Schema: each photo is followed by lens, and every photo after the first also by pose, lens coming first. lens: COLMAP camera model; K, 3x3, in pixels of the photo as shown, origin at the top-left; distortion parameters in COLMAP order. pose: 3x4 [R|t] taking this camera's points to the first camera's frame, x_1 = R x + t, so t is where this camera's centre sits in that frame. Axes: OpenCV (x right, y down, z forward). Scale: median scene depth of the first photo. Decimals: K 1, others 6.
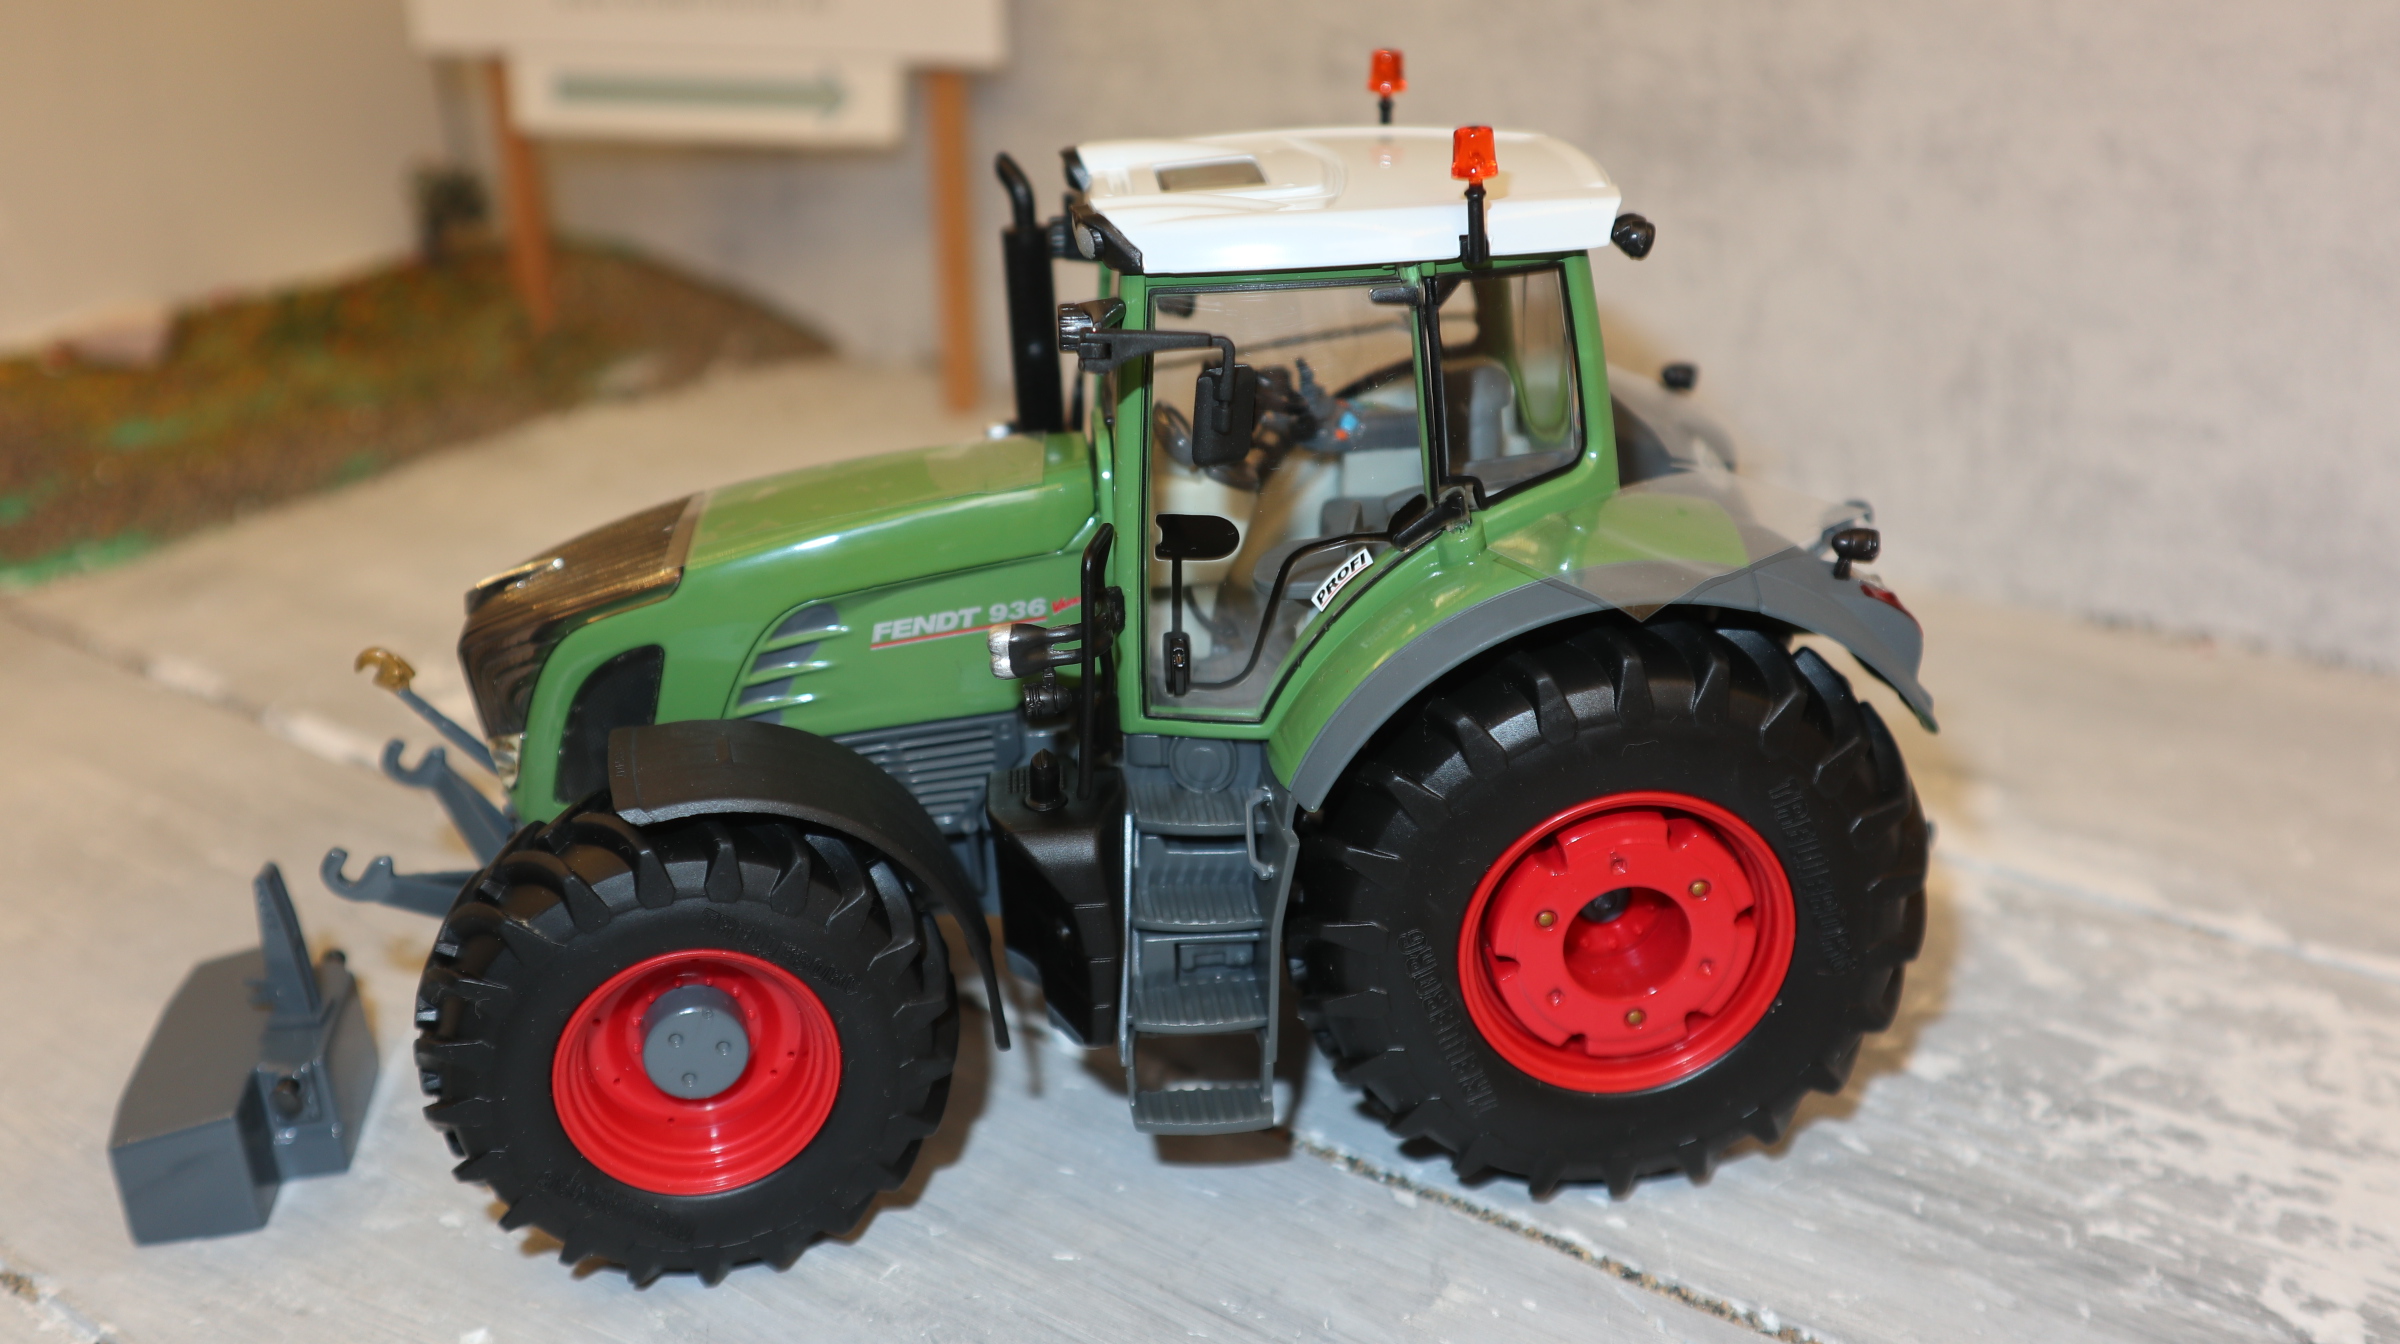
lens RADIAL K [[2277.6, 0, 1200.0], [0, 2277.6, 672.0], [0, 0, 1]] dist [-0.029272, 0.083616]
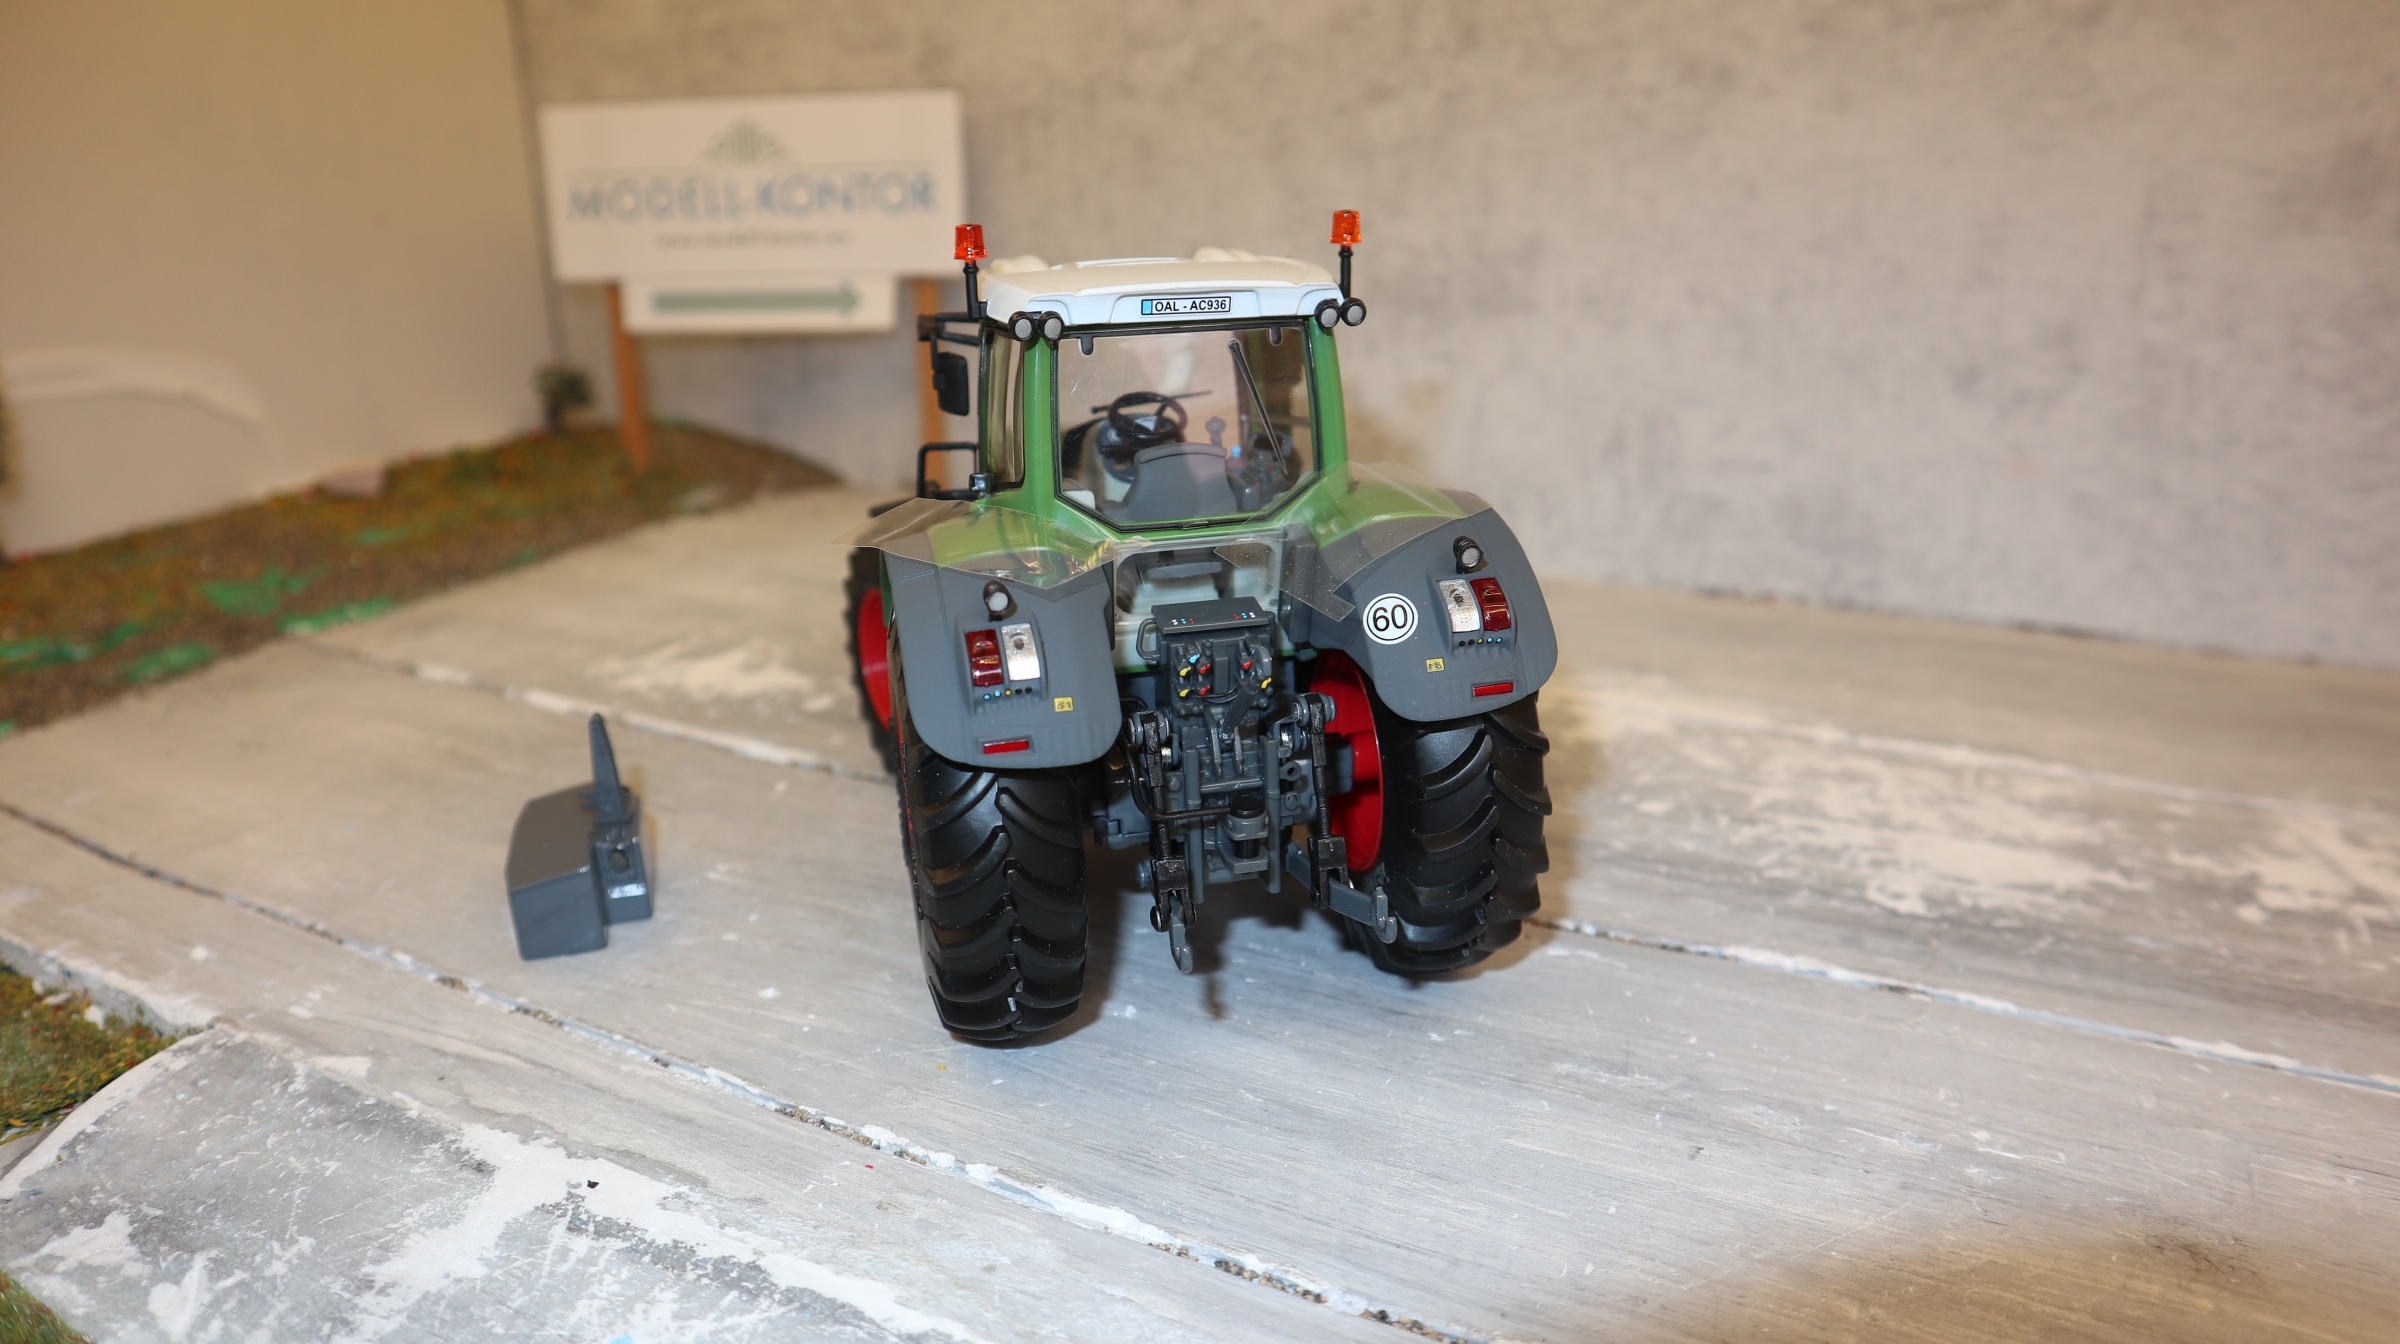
lens RADIAL K [[1651.2, 0, 1193.0], [0, 1651.2, 685.4], [0, 0, 1]] dist [-0.115825, 0.068885]
pose [[0.992337, -0.035951, 0.118212, -0.150353], [0.044657, 0.996416, -0.071845, 0.170217], [-0.115205, 0.076573, 0.990386, -0.127464]]
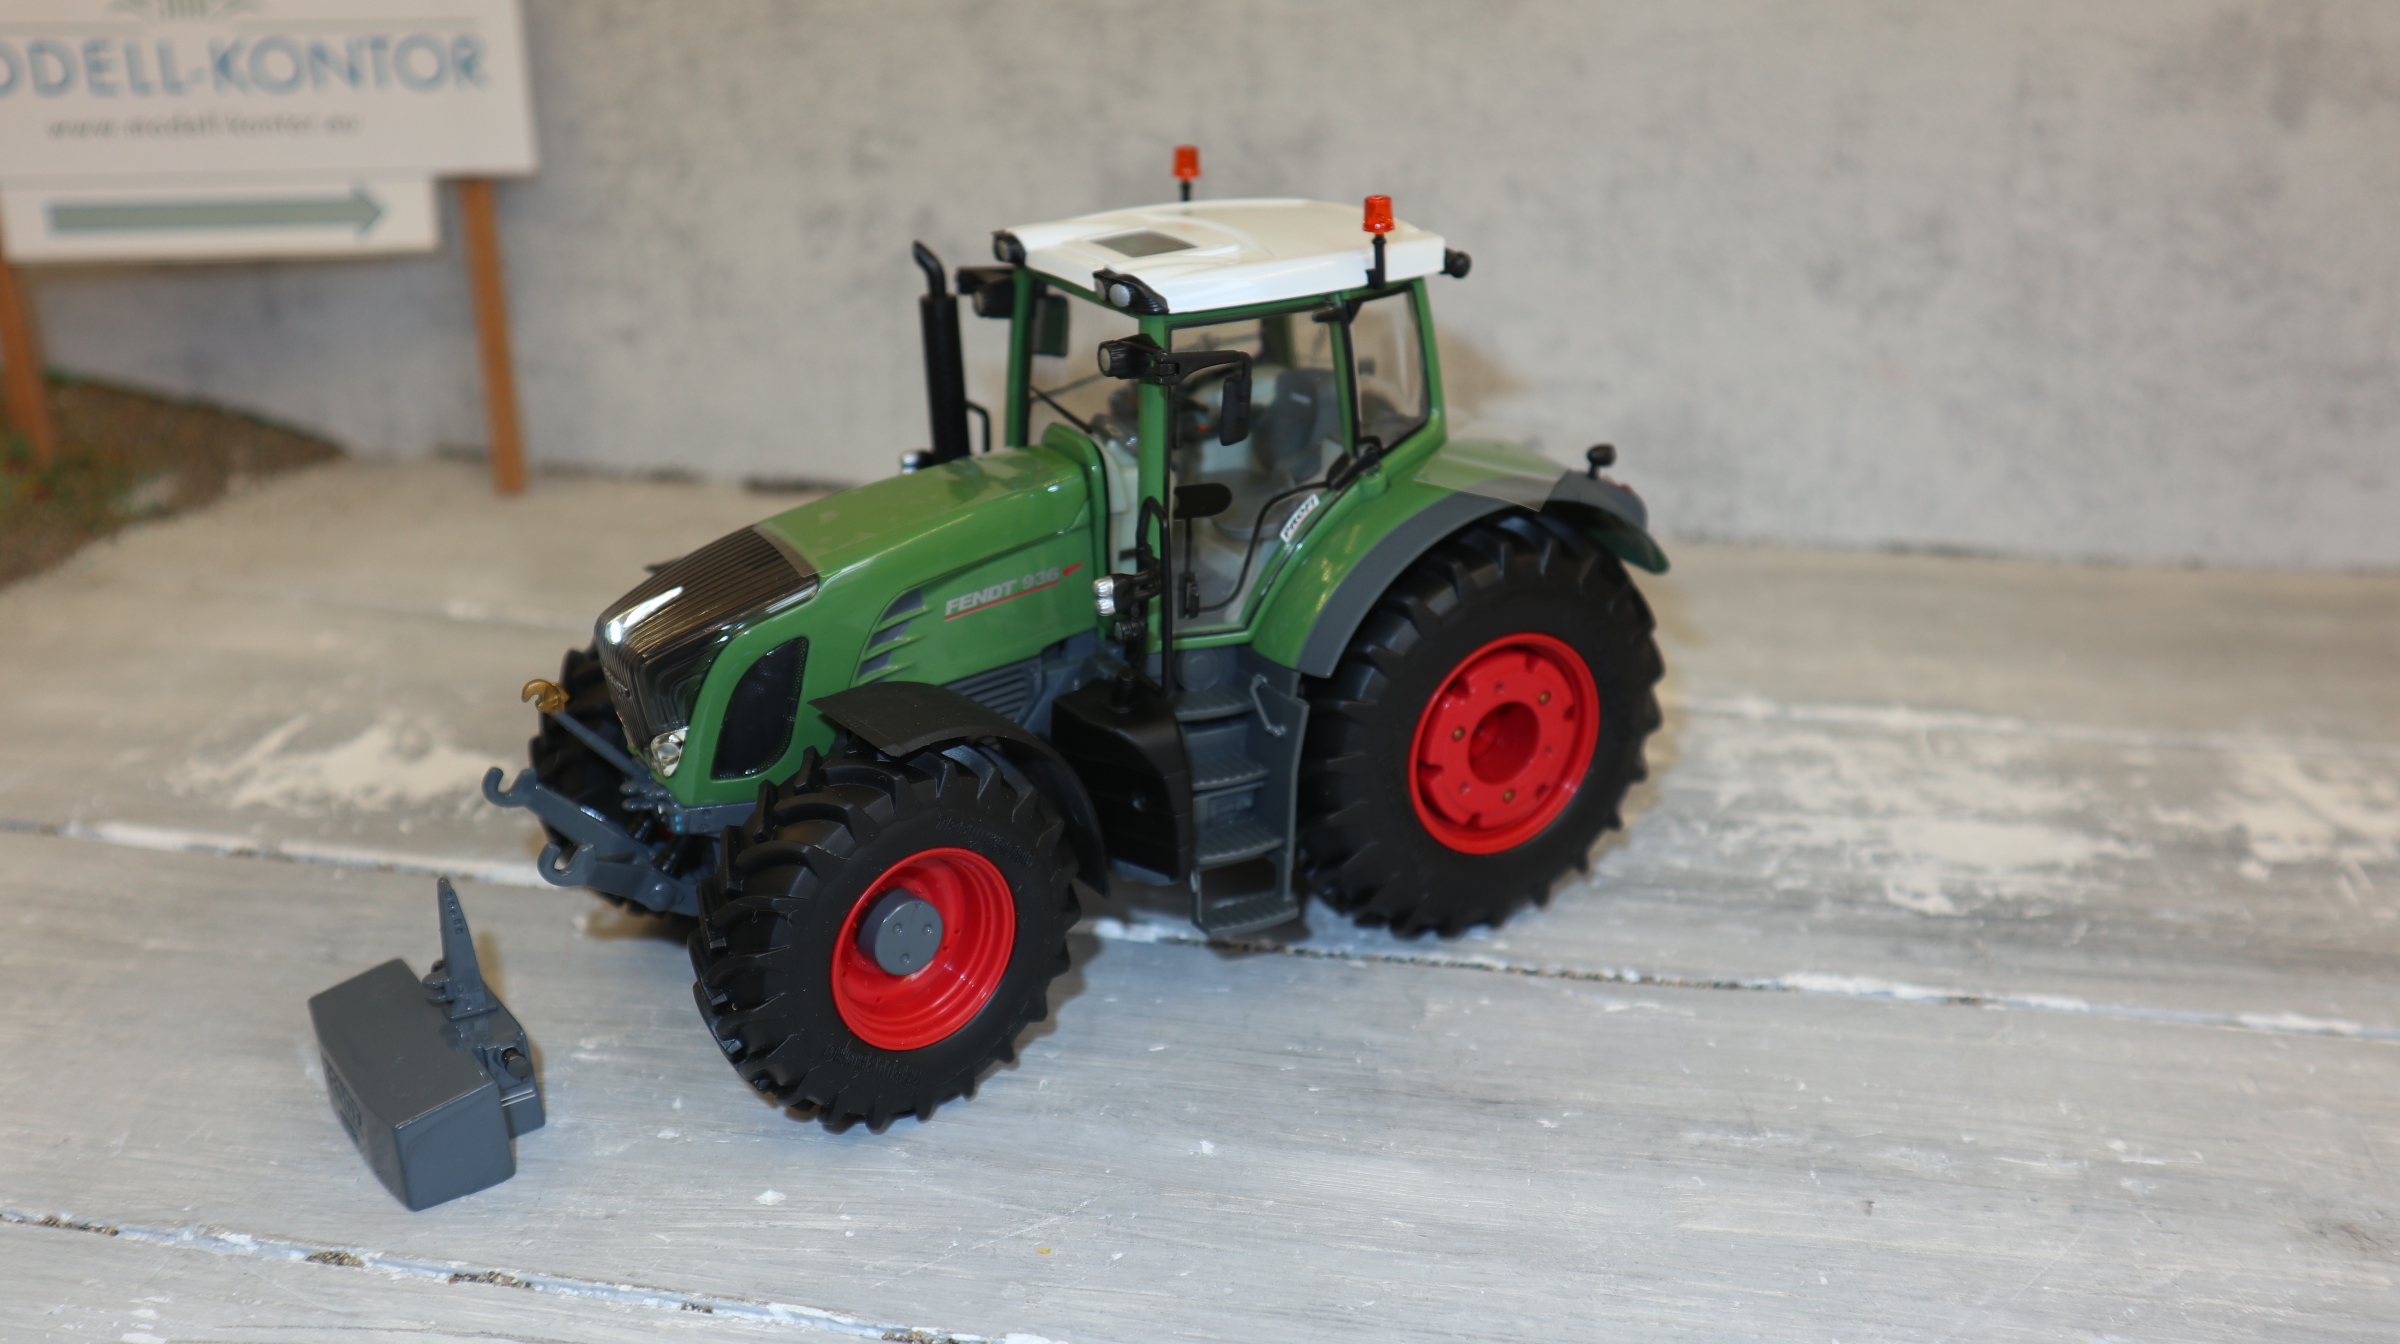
lens RADIAL K [[2277.6, 0, 1200.0], [0, 2277.6, 672.0], [0, 0, 1]] dist [-0.029272, 0.083616]
pose [[0.905485, -0.143107, 0.399522, -0.534406], [0.154524, 0.987982, 0.003673, 0.036272], [-0.395246, 0.058410, 0.916716, -0.250309]]
